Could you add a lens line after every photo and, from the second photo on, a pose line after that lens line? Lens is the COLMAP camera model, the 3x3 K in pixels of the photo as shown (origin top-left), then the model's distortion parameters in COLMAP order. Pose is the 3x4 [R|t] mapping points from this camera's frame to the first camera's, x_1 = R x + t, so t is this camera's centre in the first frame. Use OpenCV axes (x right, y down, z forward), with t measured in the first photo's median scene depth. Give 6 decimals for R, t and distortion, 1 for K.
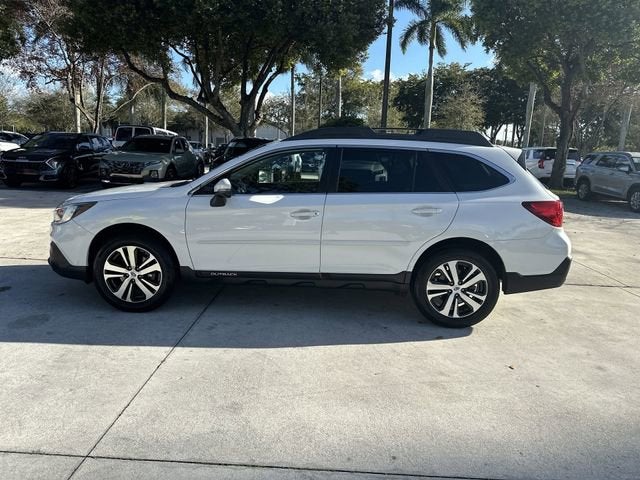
lens RADIAL K [[458.7, 0, 316.1], [0, 458.7, 242.8], [0, 0, 1]] dist [0.024572, -0.012822]
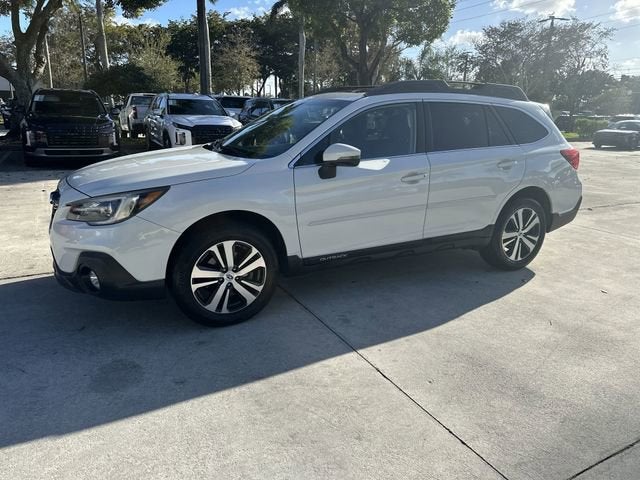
lens RADIAL K [[458.7, 0, 319.3], [0, 458.7, 238.6], [0, 0, 1]] dist [0.024572, -0.012822]
pose [[0.870138, -0.149875, 0.469465, -0.620500], [0.108397, 0.987509, 0.114349, -0.066138], [-0.480739, -0.048611, 0.875515, 0.266493]]
